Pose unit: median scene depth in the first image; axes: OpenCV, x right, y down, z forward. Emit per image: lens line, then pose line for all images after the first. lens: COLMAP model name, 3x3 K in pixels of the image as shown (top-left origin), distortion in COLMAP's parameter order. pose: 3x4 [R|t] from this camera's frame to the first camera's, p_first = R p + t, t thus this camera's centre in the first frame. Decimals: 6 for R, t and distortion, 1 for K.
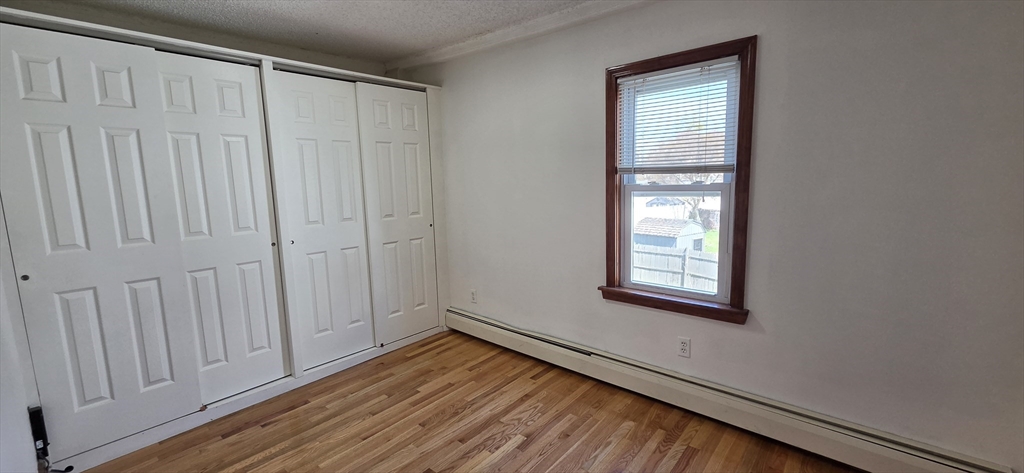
lens RADIAL K [[420.7, 0, 508.7], [0, 420.7, 235.3], [0, 0, 1]] dist [0.002053, -0.000179]
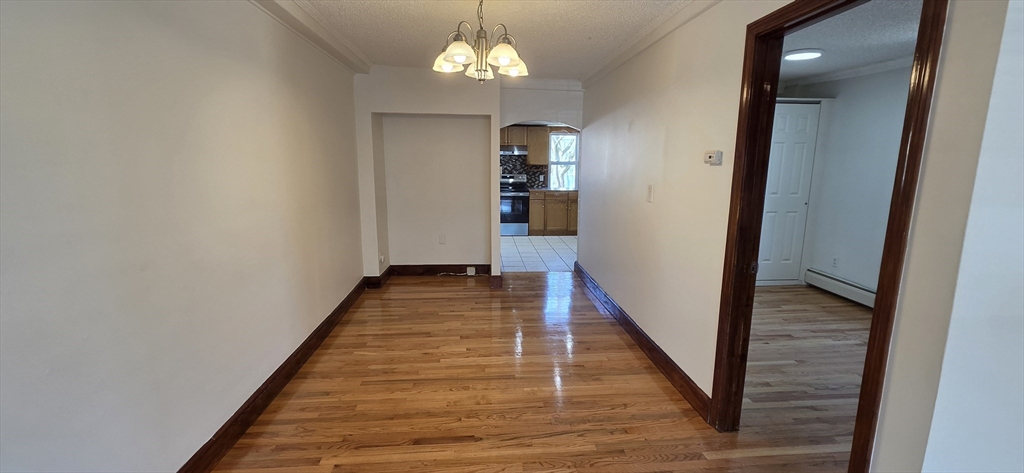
lens RADIAL K [[420.7, 0, 508.7], [0, 420.7, 235.3], [0, 0, 1]] dist [0.002053, -0.000179]
pose [[0.723661, 0.149353, -0.673801, 0.062458], [-0.118880, 0.988686, 0.091473, 0.082588], [0.679840, 0.013906, 0.733229, -0.786387]]
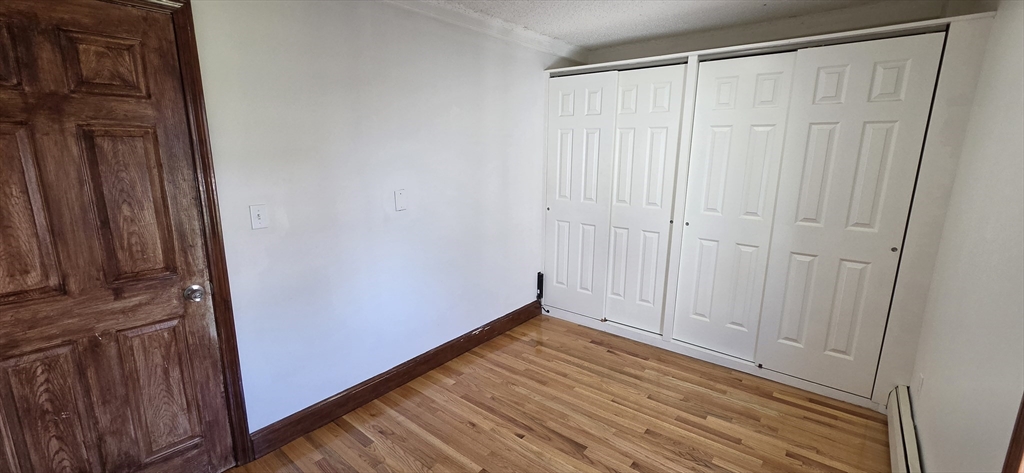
lens RADIAL K [[420.7, 0, 508.7], [0, 420.7, 235.3], [0, 0, 1]] dist [0.002053, -0.000179]
pose [[0.034277, 0.237068, -0.970888, 0.512700], [-0.139937, 0.963027, 0.230208, -0.136472], [0.989567, 0.127972, 0.066184, 0.462882]]
